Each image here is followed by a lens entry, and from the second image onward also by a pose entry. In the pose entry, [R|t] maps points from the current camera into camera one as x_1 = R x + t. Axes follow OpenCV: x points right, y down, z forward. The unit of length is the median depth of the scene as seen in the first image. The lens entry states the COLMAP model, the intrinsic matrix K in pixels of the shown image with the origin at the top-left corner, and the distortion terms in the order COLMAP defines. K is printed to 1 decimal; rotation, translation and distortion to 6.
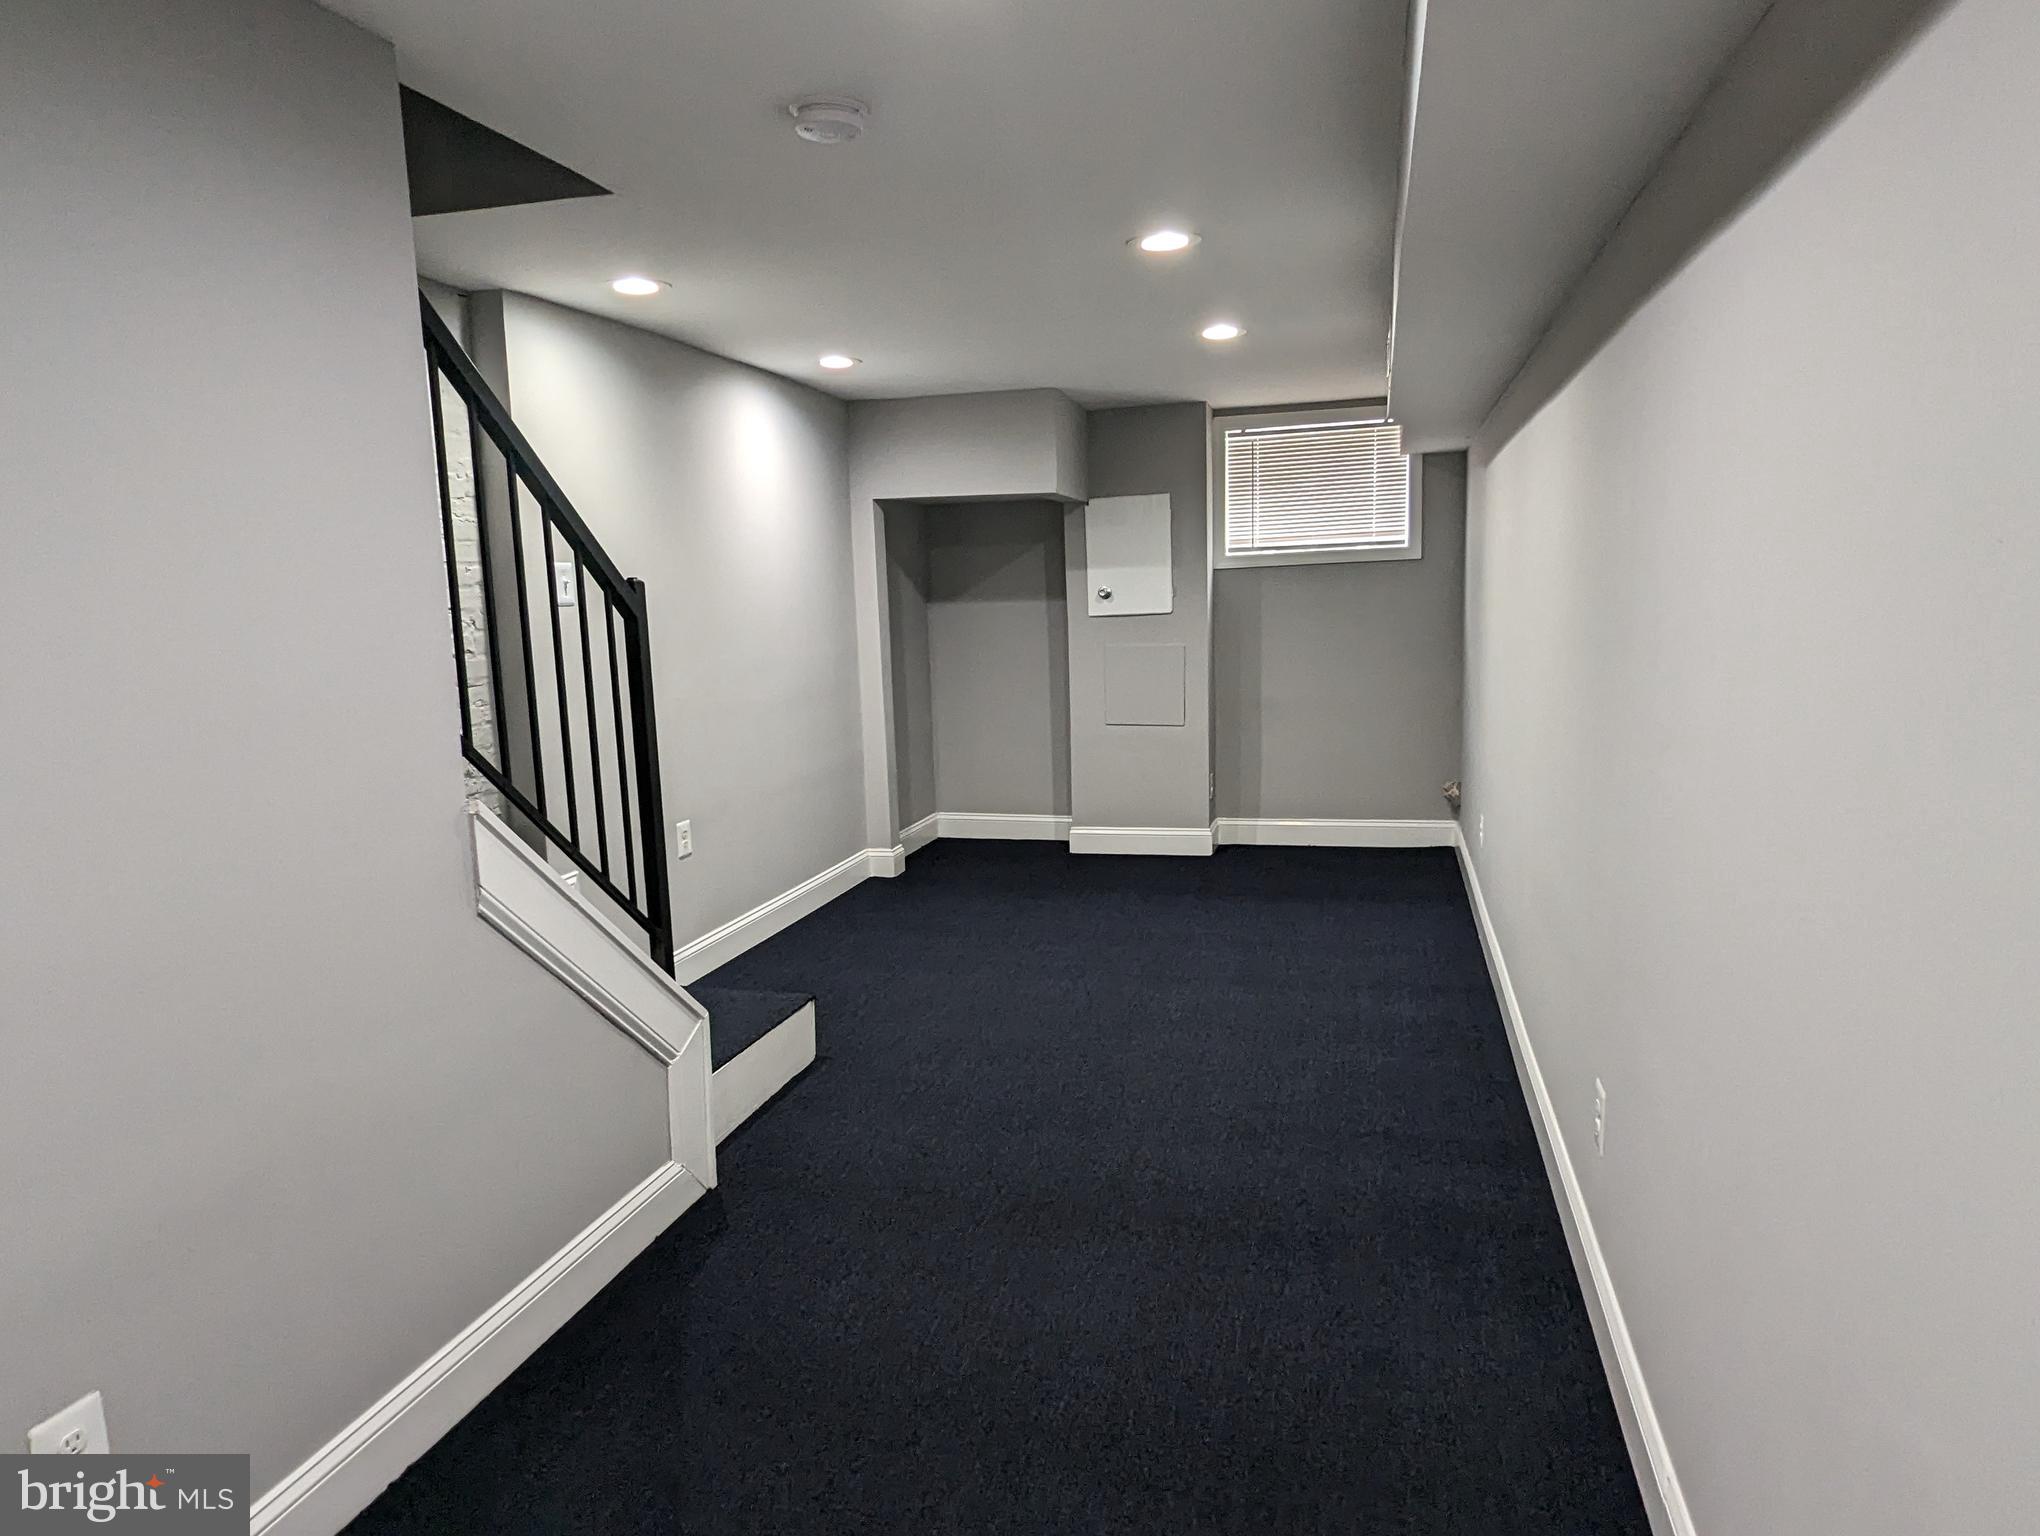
lens RADIAL K [[1276.1, 0, 1019.8], [0, 1276.1, 768.2], [0, 0, 1]] dist [0.002216, -0.000453]
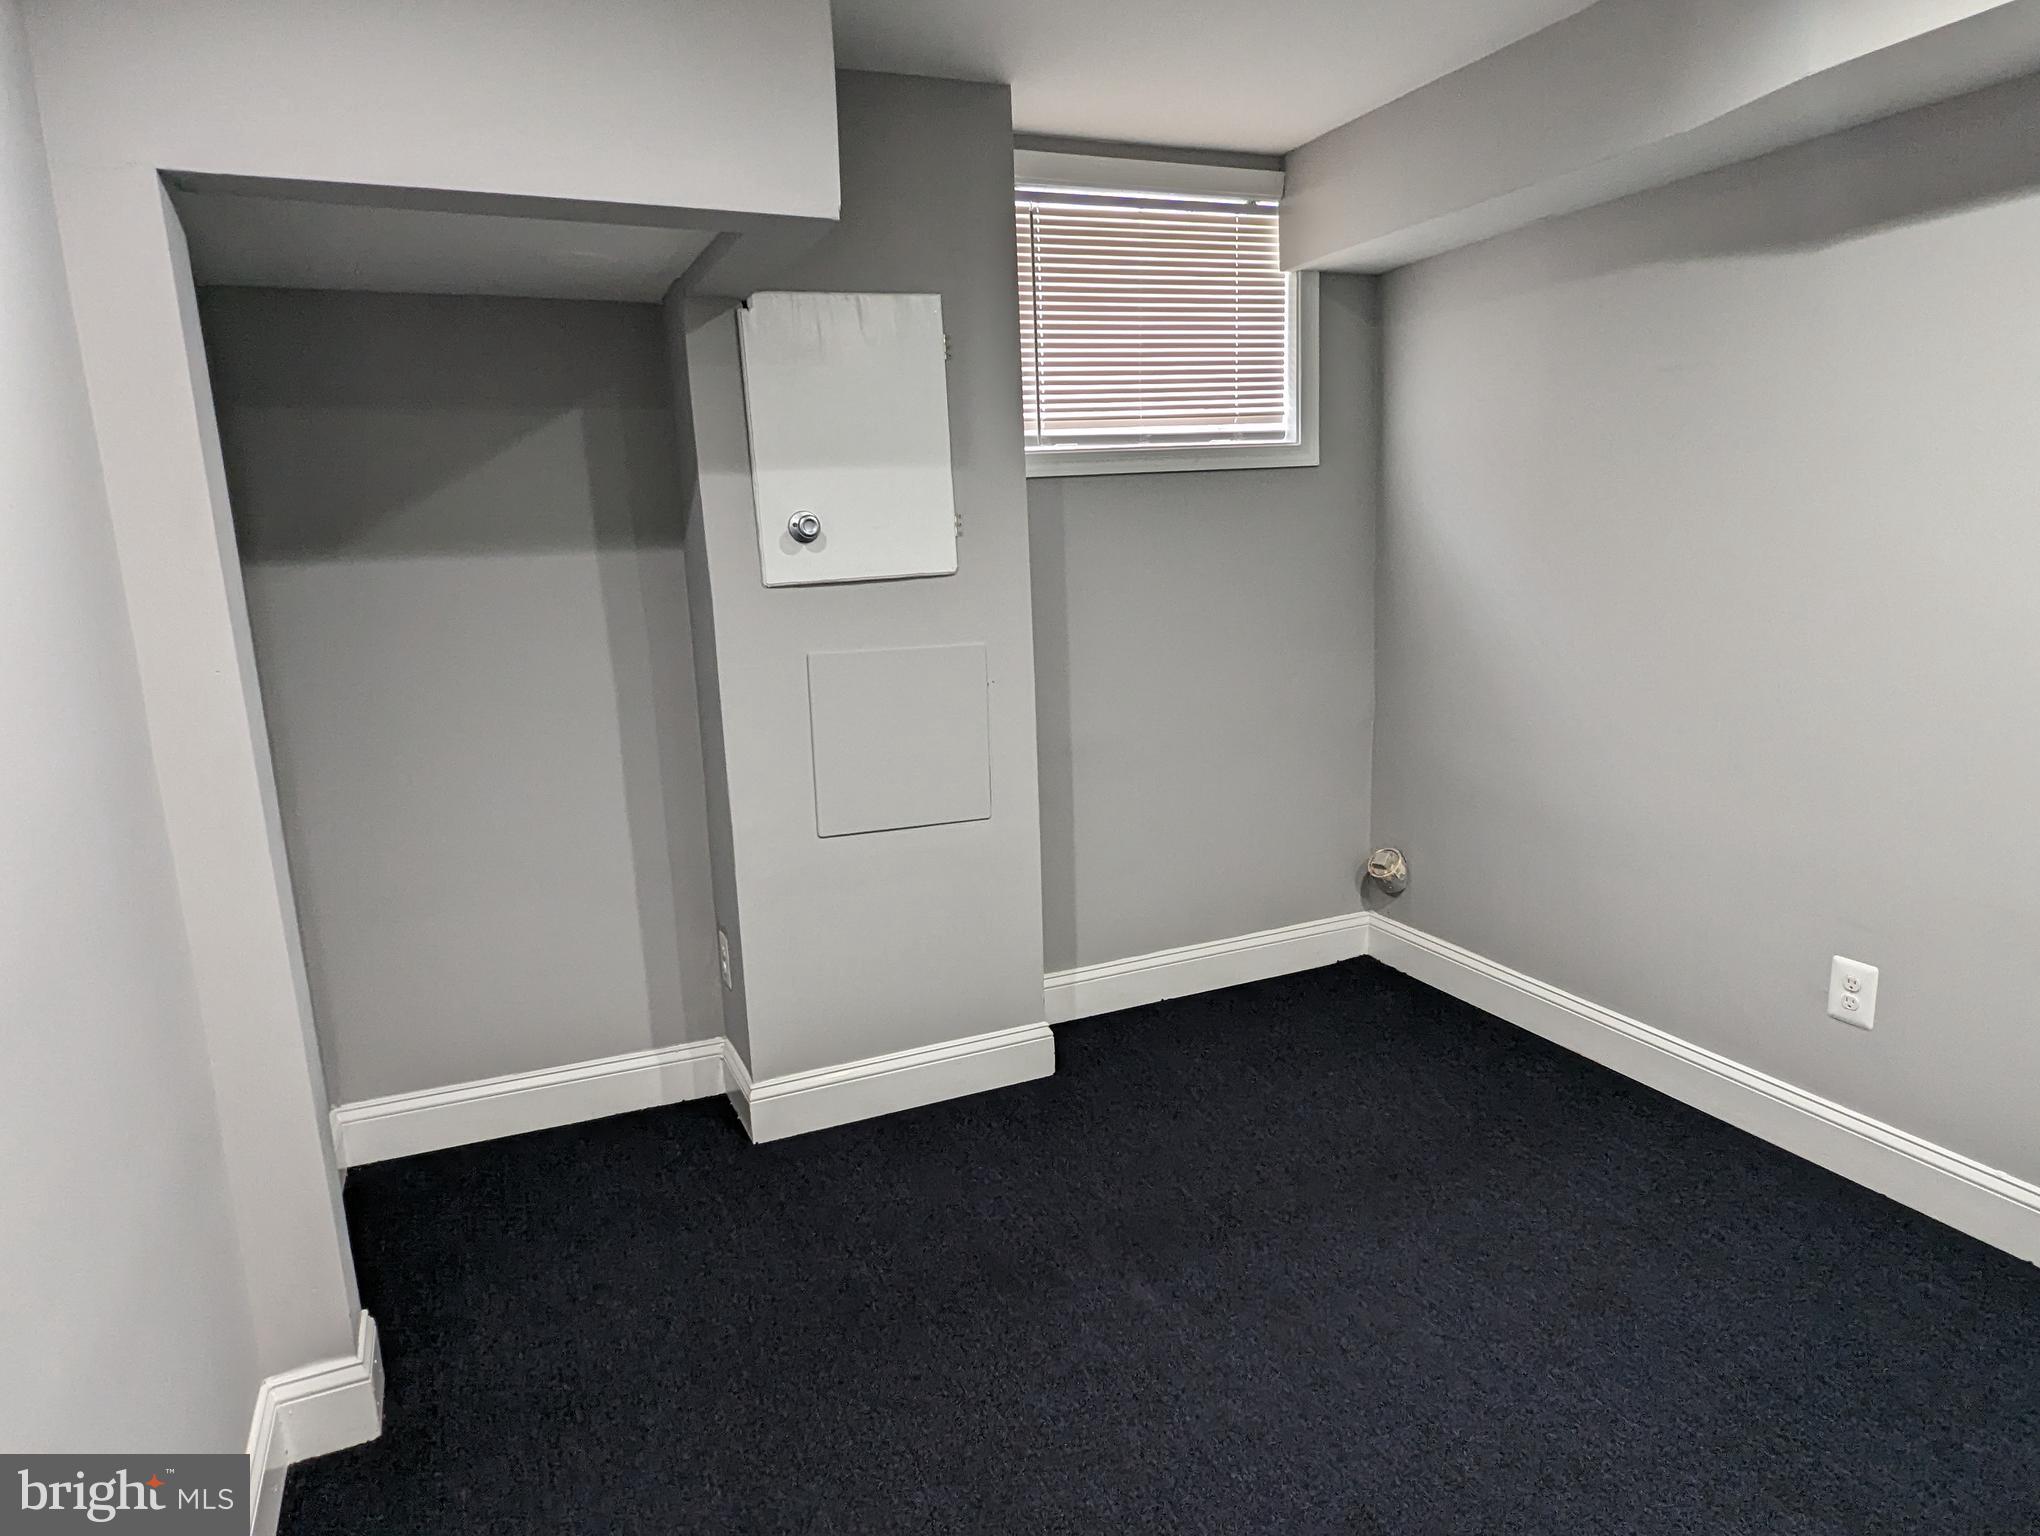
lens RADIAL K [[1276.1, 0, 1016.7], [0, 1276.1, 776.8], [0, 0, 1]] dist [0.002216, -0.000453]
pose [[0.785185, -0.117532, 0.608006, -0.141021], [0.099309, 0.993015, 0.063708, -0.076463], [-0.611247, 0.010358, 0.791372, 0.629121]]
